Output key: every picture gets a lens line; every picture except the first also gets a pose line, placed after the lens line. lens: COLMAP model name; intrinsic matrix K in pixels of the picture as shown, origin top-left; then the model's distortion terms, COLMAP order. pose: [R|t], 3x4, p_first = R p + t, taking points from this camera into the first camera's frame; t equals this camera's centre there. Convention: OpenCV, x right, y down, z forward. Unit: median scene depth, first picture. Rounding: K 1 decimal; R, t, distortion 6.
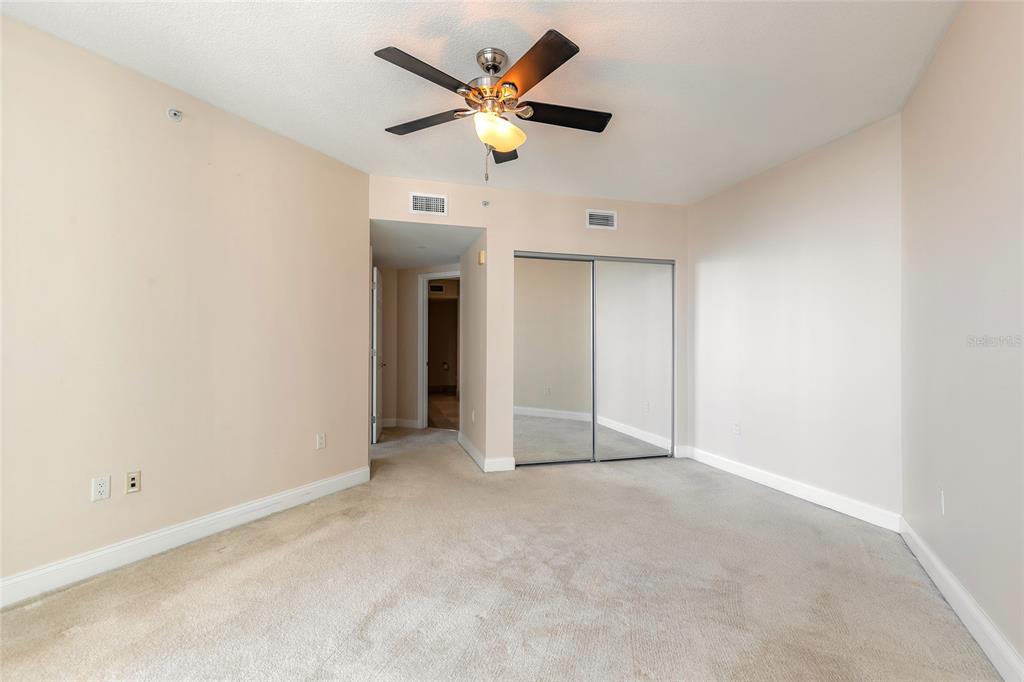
lens RADIAL K [[462.2, 0, 512.0], [0, 462.2, 341.0], [0, 0, 1]] dist [0.004677, -0.000127]
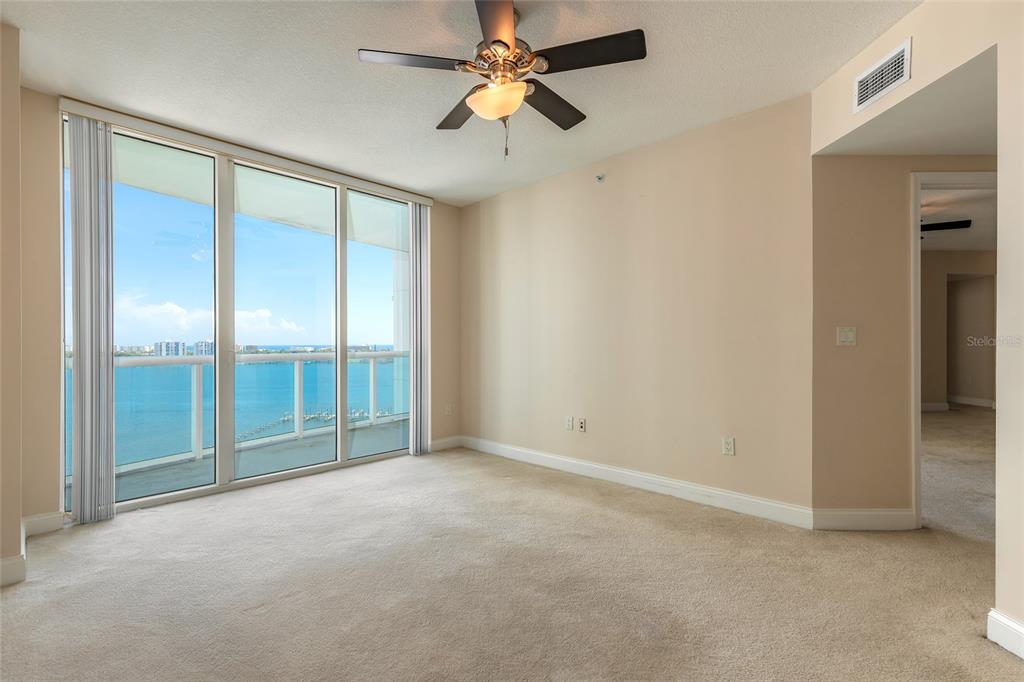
lens RADIAL K [[462.2, 0, 512.0], [0, 462.2, 341.0], [0, 0, 1]] dist [0.004677, -0.000127]
pose [[-0.266939, 0.006025, -0.963695, 0.484357], [0.016687, 0.999859, 0.001629, 0.005770], [0.963569, -0.015647, -0.267002, 0.748133]]
